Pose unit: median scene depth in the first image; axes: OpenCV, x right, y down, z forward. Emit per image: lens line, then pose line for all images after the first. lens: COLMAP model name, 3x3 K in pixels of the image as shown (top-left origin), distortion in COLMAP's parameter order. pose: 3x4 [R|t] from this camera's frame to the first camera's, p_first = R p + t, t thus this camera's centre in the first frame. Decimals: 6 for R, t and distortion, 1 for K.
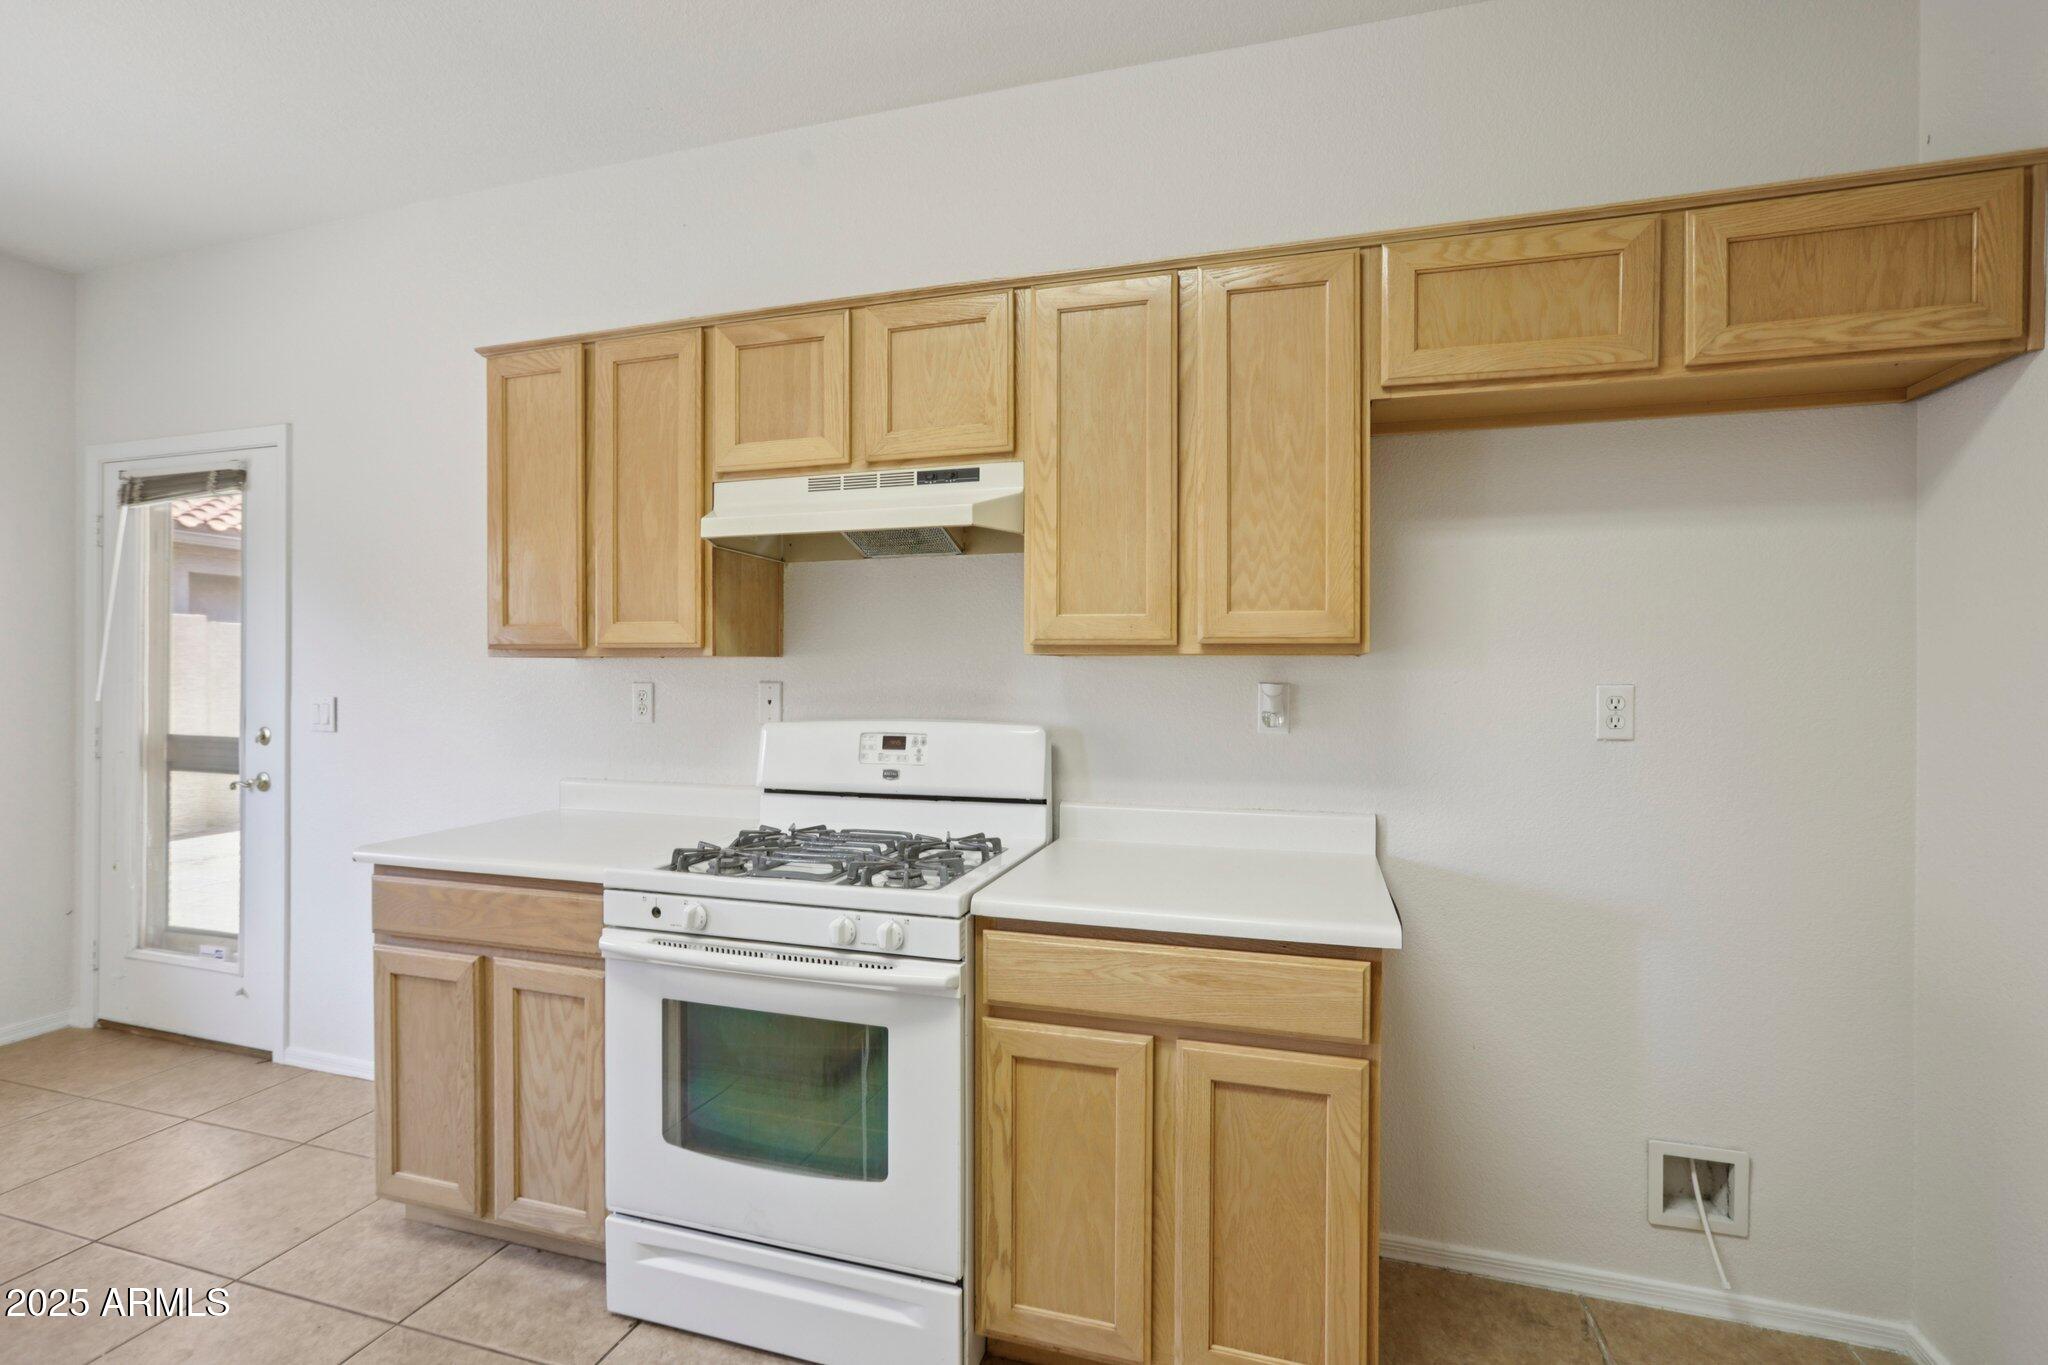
lens RADIAL K [[917.7, 0, 1024.4], [0, 917.7, 674.6], [0, 0, 1]] dist [-0.025183, 0.000196]
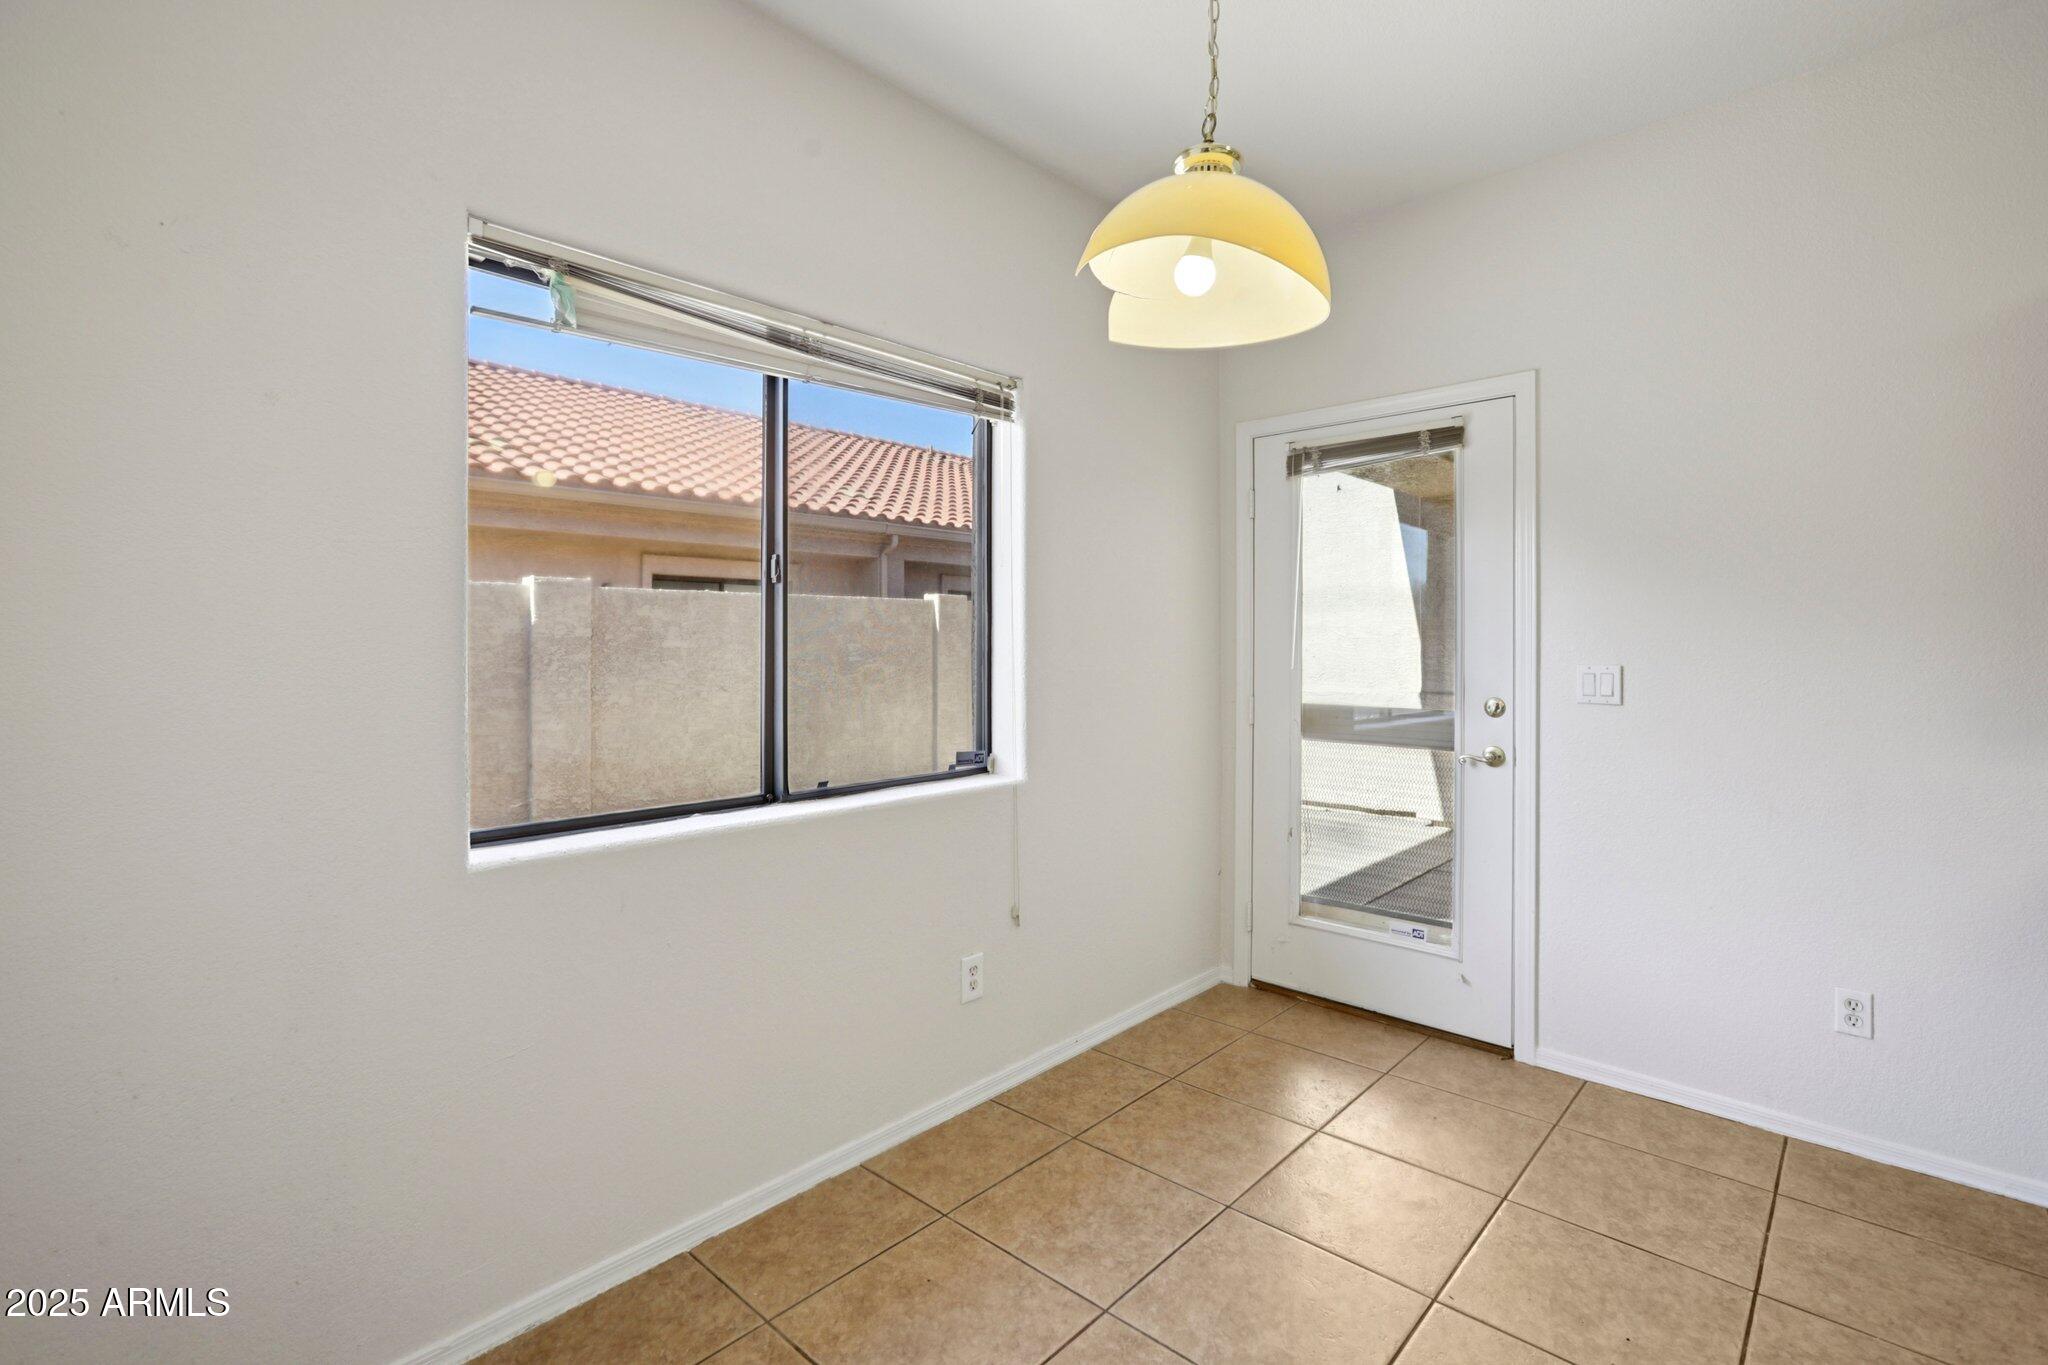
lens RADIAL K [[917.7, 0, 984.6], [0, 917.7, 646.9], [0, 0, 1]] dist [-0.025183, 0.000196]
pose [[0.886924, -0.002636, -0.461907, -0.871731], [0.001288, 0.999994, -0.003233, 0.007106], [0.461913, 0.002272, 0.886922, -0.081912]]
